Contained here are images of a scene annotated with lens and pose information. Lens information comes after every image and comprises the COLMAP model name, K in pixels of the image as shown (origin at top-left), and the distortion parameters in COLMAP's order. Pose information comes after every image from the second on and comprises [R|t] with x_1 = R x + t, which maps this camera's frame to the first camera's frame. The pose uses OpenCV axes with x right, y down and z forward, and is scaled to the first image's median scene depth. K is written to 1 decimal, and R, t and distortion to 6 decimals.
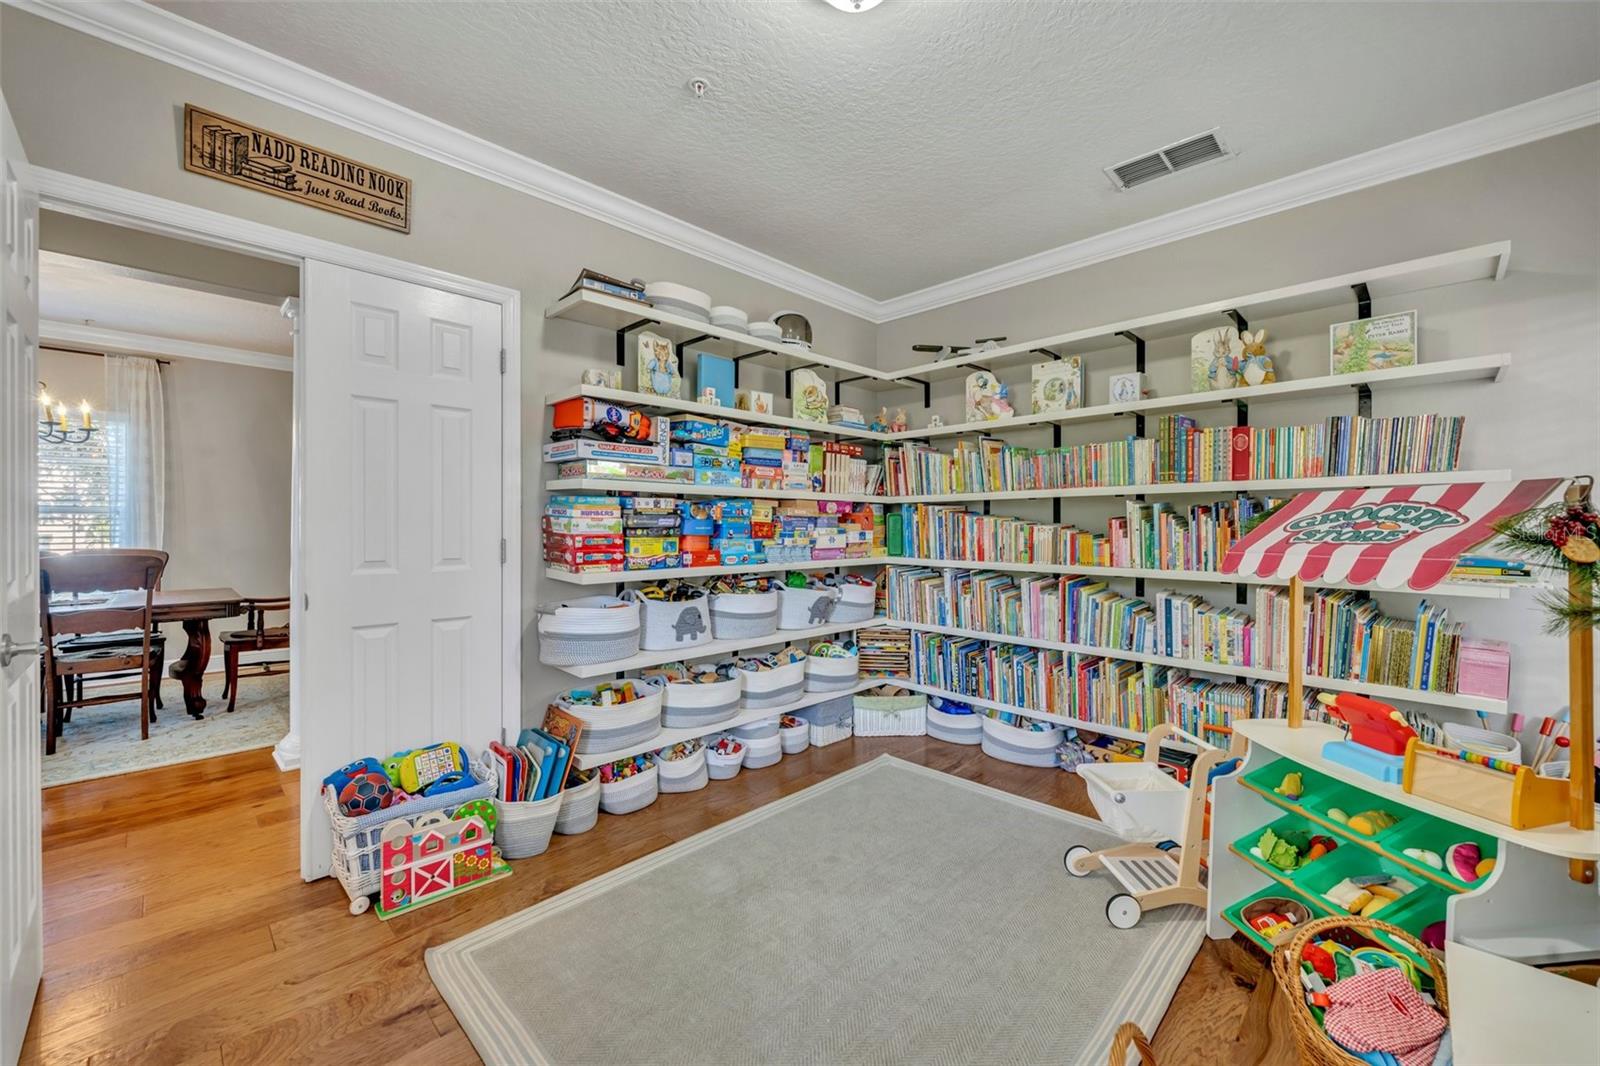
lens RADIAL K [[641.3, 0, 800.2], [0, 641.3, 534.6], [0, 0, 1]] dist [-0.000792, -0.000055]
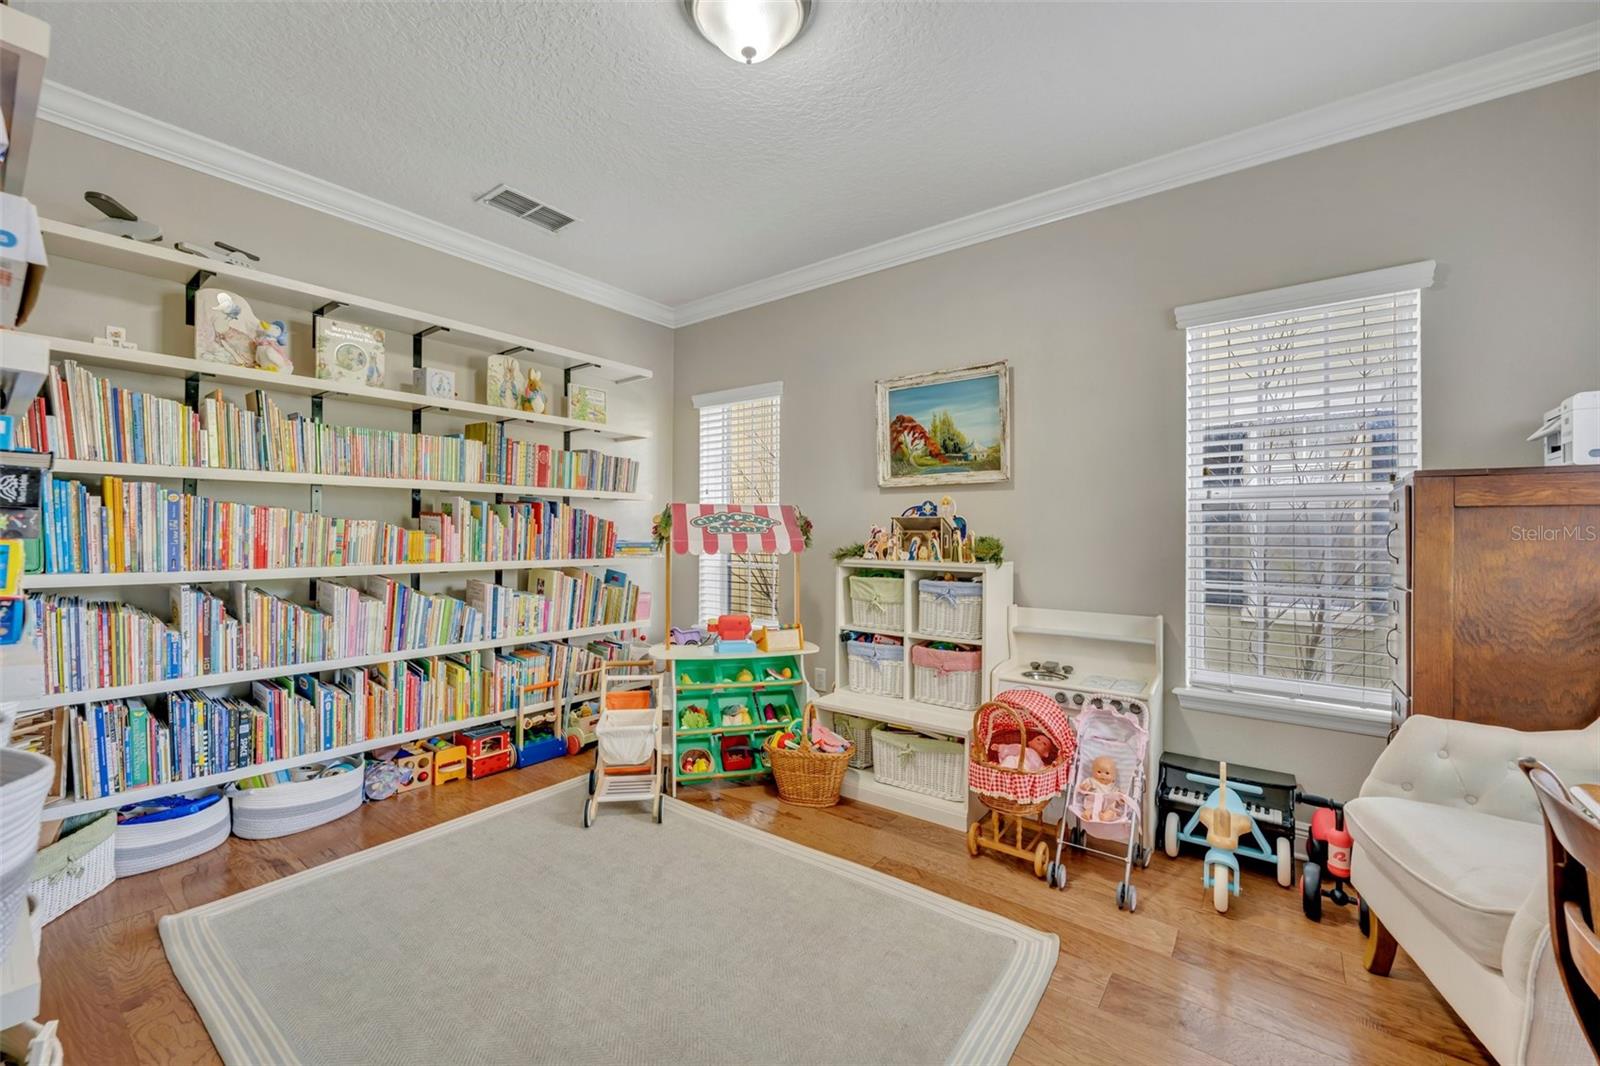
lens RADIAL K [[641.3, 0, 800.2], [0, 641.3, 534.6], [0, 0, 1]] dist [-0.000792, -0.000055]
pose [[-0.136174, -0.007714, 0.990655, -0.558888], [0.003685, 0.999959, 0.008293, 0.000653], [-0.990678, 0.004779, -0.136140, 0.576540]]
